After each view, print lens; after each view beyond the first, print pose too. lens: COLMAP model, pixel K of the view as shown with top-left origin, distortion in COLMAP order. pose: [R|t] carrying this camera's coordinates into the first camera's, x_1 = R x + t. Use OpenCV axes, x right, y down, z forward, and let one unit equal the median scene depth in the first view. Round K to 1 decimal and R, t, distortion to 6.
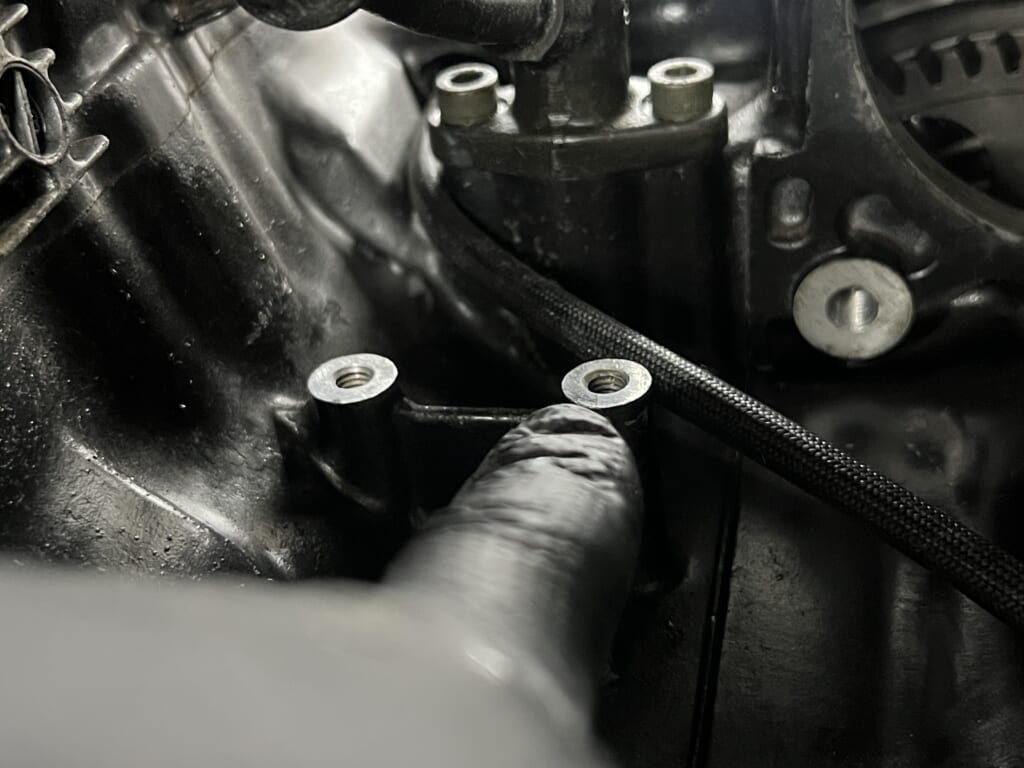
lens RADIAL K [[1542.7, 0, 512.1], [0, 1542.7, 383.6], [0, 0, 1]] dist [0.081006, 0.000000]
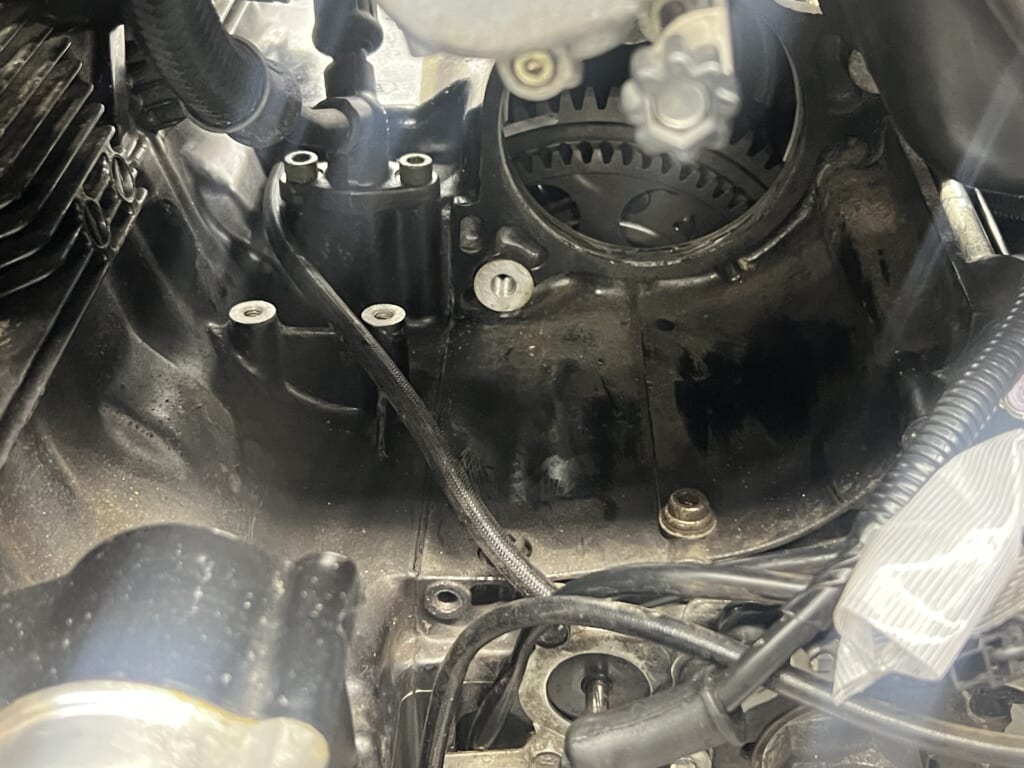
lens RADIAL K [[1542.7, 0, 512.0], [0, 1542.7, 384.1], [0, 0, 1]] dist [0.081006, 0.000000]
pose [[0.978513, 0.007737, 0.206042, -0.164743], [-0.005712, 0.999929, -0.010421, 0.094593], [-0.206108, 0.009020, 0.978488, -0.883415]]
